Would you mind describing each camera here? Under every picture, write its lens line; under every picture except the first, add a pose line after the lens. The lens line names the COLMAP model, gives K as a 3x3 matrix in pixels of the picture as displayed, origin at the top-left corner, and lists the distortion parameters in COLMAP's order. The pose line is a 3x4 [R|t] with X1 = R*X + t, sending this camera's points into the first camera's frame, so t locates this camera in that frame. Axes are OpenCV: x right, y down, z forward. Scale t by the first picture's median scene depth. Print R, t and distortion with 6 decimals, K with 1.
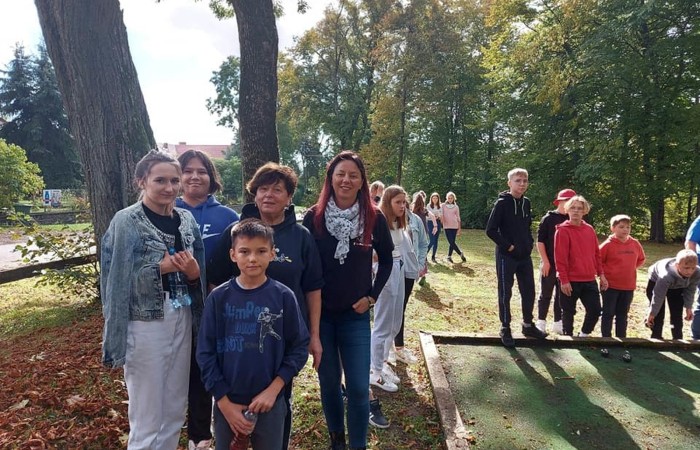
lens RADIAL K [[511.2, 0, 351.9], [0, 511.2, 224.1], [0, 0, 1]] dist [0.072942, -0.068303]
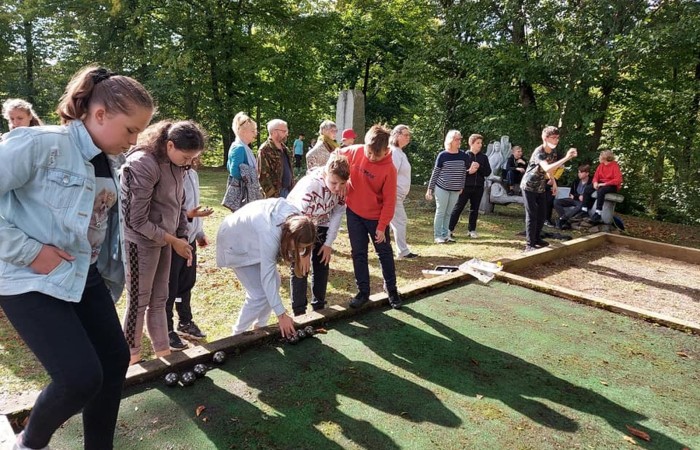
lens RADIAL K [[511.2, 0, 351.0], [0, 511.2, 225.7], [0, 0, 1]] dist [0.072942, -0.068303]
pose [[0.692127, -0.123838, 0.711073, 0.014585], [0.018906, 0.987944, 0.153655, -0.003264], [-0.721528, -0.092905, 0.686124, 0.115435]]
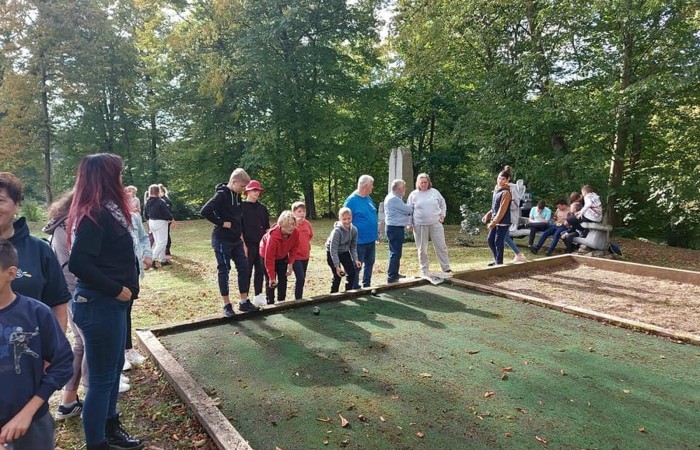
lens RADIAL K [[511.2, 0, 356.3], [0, 511.2, 227.2], [0, 0, 1]] dist [0.072942, -0.068303]
pose [[0.803071, -0.095118, 0.588243, -0.024308], [0.077611, 0.995465, 0.055011, -0.003084], [-0.590807, 0.001476, 0.806811, -0.017406]]
